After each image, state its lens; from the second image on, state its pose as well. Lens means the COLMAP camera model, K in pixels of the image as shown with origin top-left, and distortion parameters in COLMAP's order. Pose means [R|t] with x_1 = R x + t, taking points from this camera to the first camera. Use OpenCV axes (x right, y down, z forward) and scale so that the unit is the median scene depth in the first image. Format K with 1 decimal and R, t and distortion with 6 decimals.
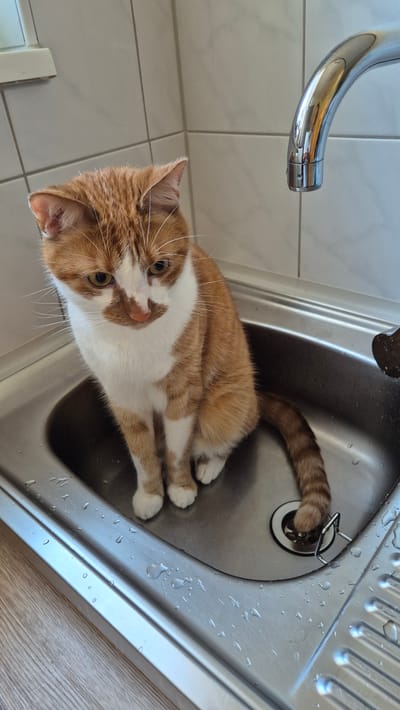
lens RADIAL K [[471.3, 0, 200.0], [0, 471.3, 355.0], [0, 0, 1]] dist [0.005895, -0.028187]
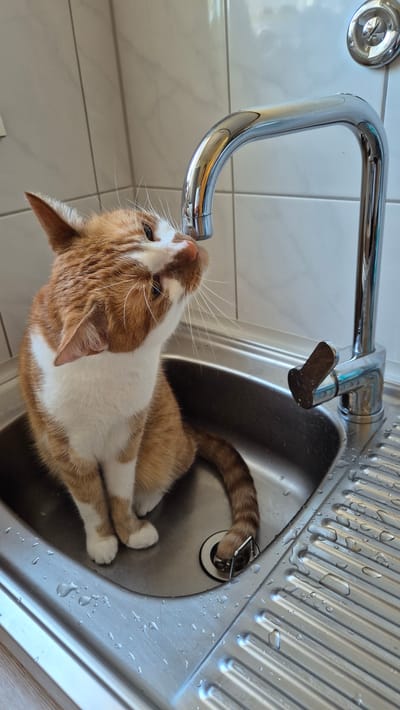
lens RADIAL K [[471.3, 0, 200.0], [0, 471.3, 355.0], [0, 0, 1]] dist [0.005895, -0.028187]
pose [[0.999317, 0.006915, 0.036302, 0.165209], [-0.003248, 0.994971, -0.100113, 0.045535], [-0.036812, 0.099927, 0.994314, -0.103136]]
